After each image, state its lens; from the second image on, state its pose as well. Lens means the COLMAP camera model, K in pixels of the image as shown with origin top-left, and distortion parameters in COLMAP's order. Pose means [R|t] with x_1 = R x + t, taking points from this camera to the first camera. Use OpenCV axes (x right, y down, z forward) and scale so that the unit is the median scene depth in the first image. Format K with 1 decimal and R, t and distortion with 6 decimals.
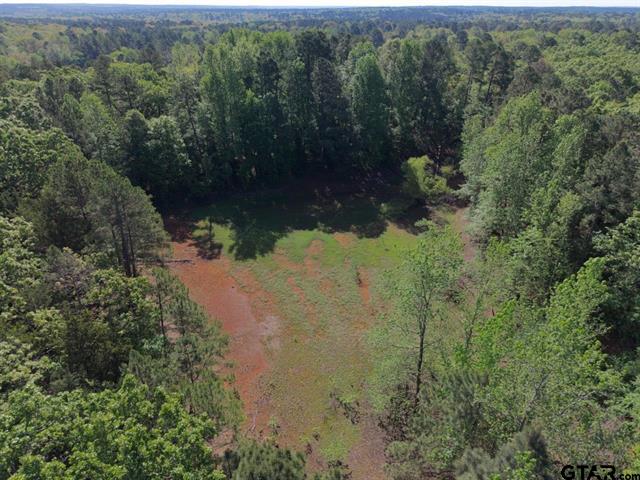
lens RADIAL K [[424.6, 0, 319.0], [0, 424.6, 243.3], [0, 0, 1]] dist [0.035226, -0.037765]
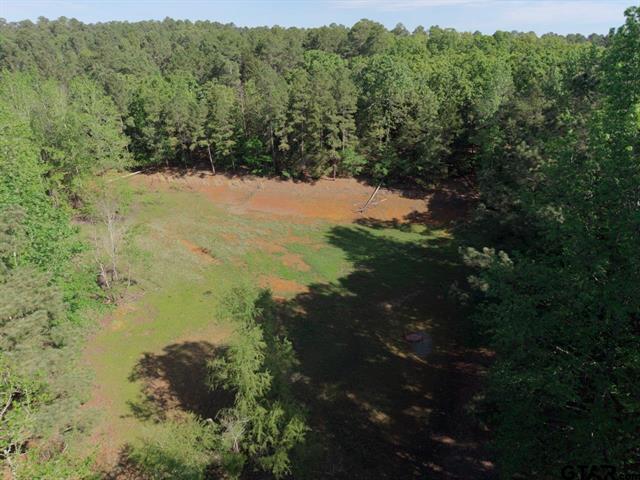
lens RADIAL K [[424.6, 0, 319.0], [0, 424.6, 243.3], [0, 0, 1]] dist [0.035226, -0.037765]
pose [[-0.720228, 0.273438, -0.637576, 0.410725], [-0.345804, 0.655226, 0.671639, -0.501247], [0.601408, 0.704209, -0.377356, 1.200911]]
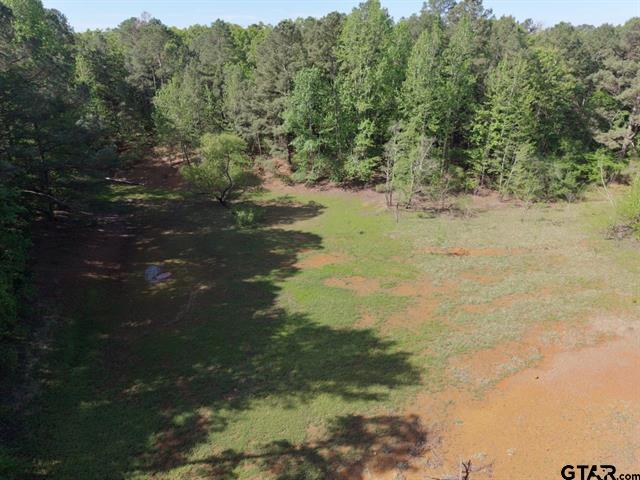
lens RADIAL K [[424.6, 0, 319.0], [0, 424.6, 243.3], [0, 0, 1]] dist [0.035226, -0.037765]
pose [[0.092775, -0.431075, 0.897534, -0.452861], [0.491037, 0.803988, 0.335389, -0.224919], [-0.866184, 0.409606, 0.286264, 0.799626]]
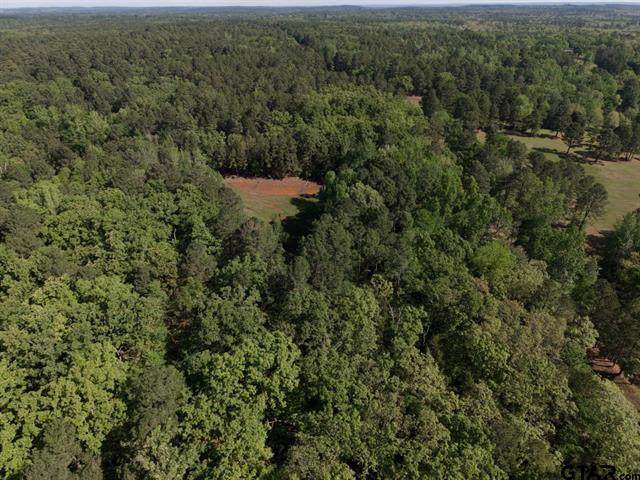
lens RADIAL K [[429.8, 0, 318.1], [0, 429.8, 240.0], [0, 0, 1]] dist [0.016667, -0.010713]
pose [[-0.626269, 0.362479, -0.690215, 1.474436], [-0.385305, 0.625739, 0.678226, -1.487049], [0.677737, 0.690695, -0.252216, 1.736064]]
